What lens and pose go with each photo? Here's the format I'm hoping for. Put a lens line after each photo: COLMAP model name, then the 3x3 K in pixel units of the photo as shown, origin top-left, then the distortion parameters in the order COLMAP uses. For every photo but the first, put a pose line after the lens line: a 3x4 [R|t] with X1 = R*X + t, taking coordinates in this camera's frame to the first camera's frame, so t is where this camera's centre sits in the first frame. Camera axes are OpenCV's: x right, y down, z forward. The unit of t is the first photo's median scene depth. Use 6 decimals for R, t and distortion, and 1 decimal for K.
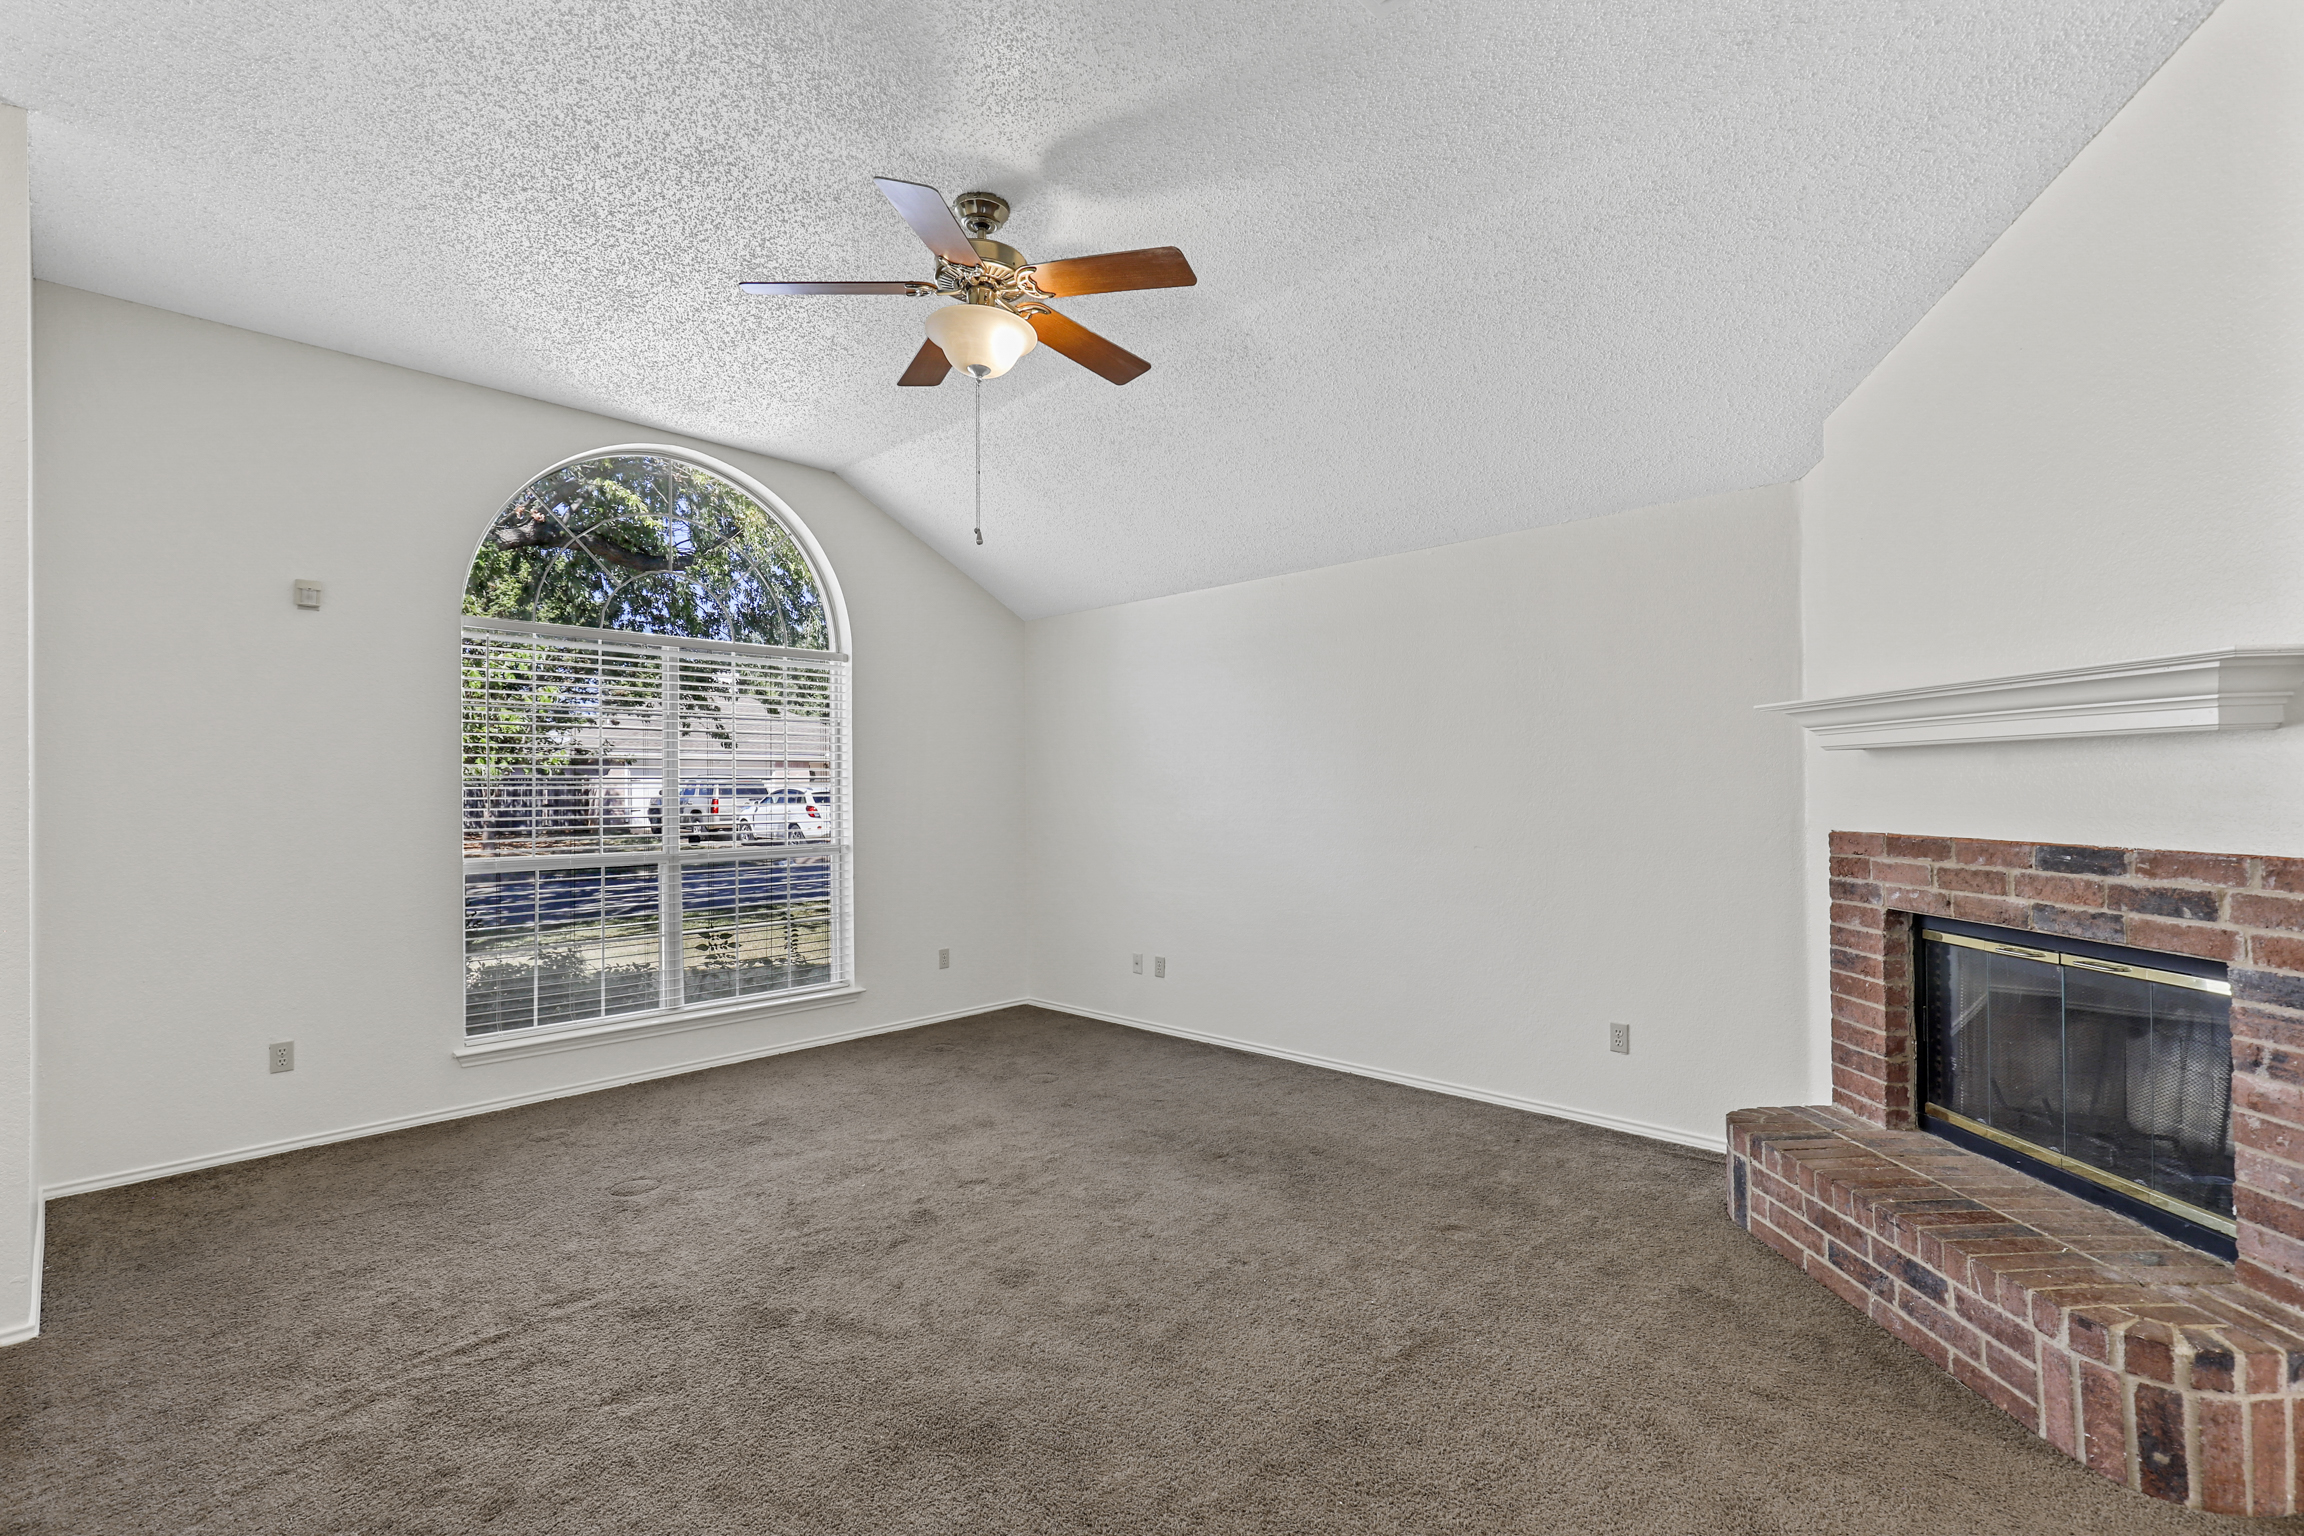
lens RADIAL K [[1043.7, 0, 1154.4], [0, 1043.7, 767.8], [0, 0, 1]] dist [-0.002649, -0.000948]
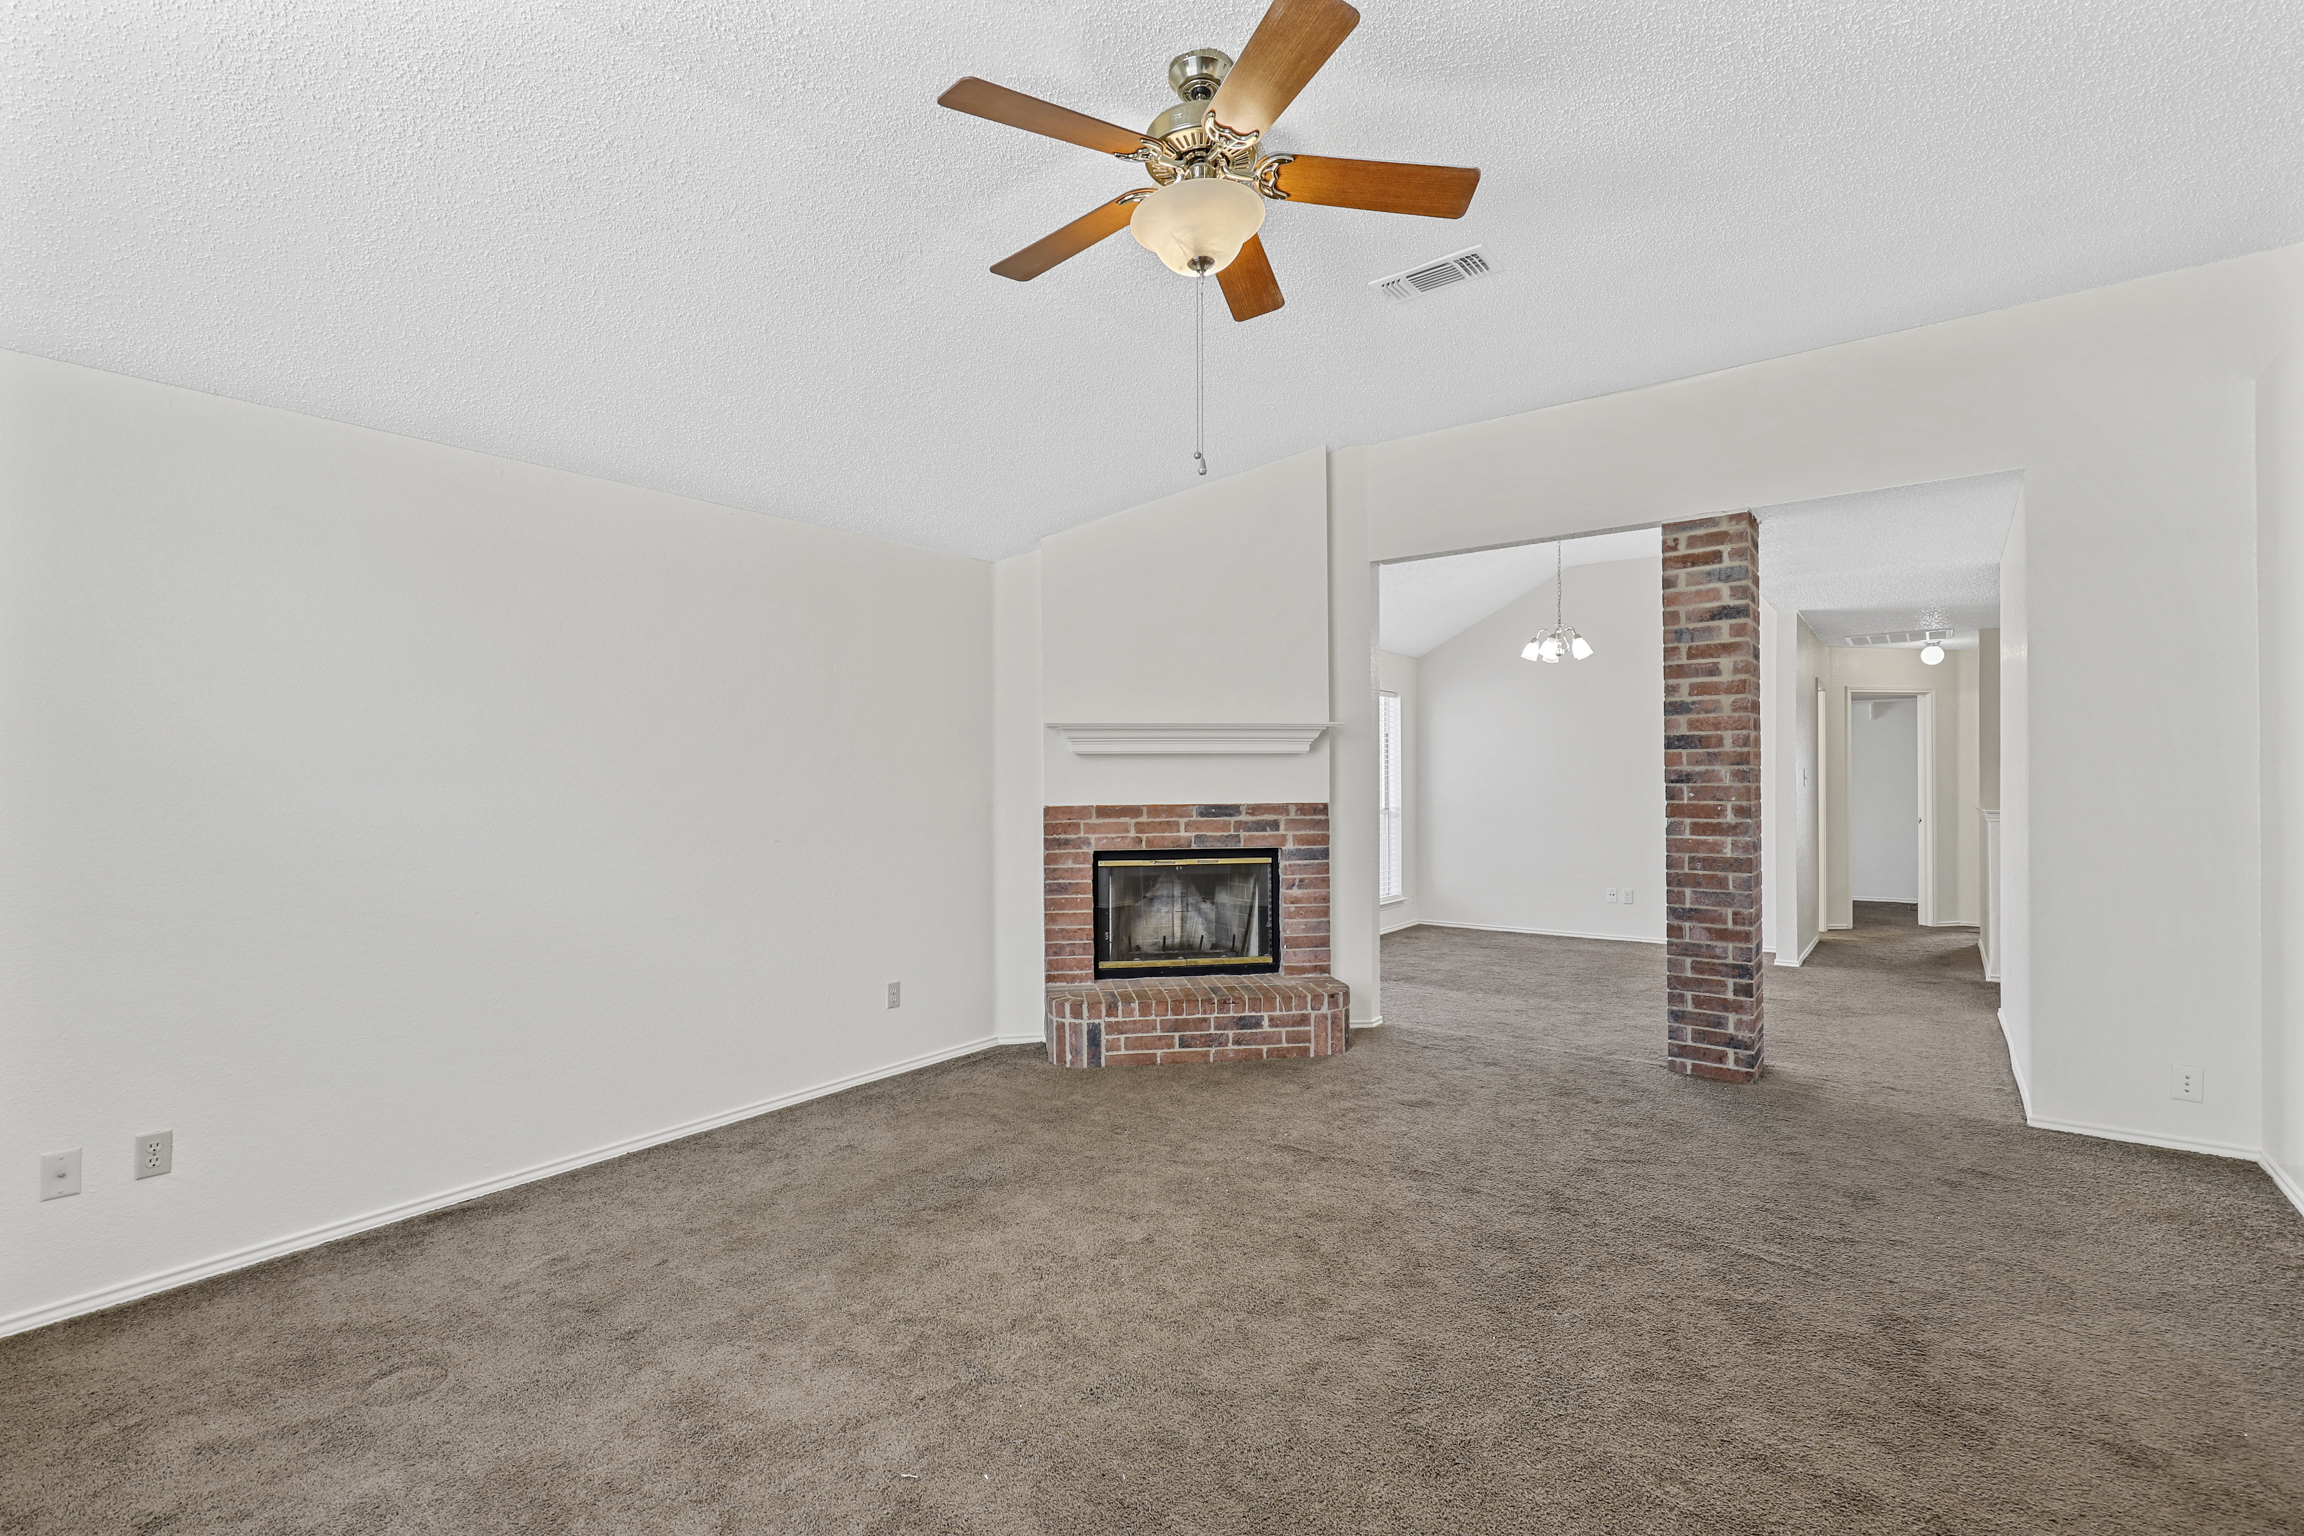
lens RADIAL K [[1043.7, 0, 1151.0], [0, 1043.7, 773.1], [0, 0, 1]] dist [-0.002649, -0.000948]
pose [[-0.115945, 0.009830, 0.993207, -1.086866], [-0.010493, 0.999883, -0.011121, 0.033212], [-0.993200, -0.011712, -0.115829, 1.253551]]
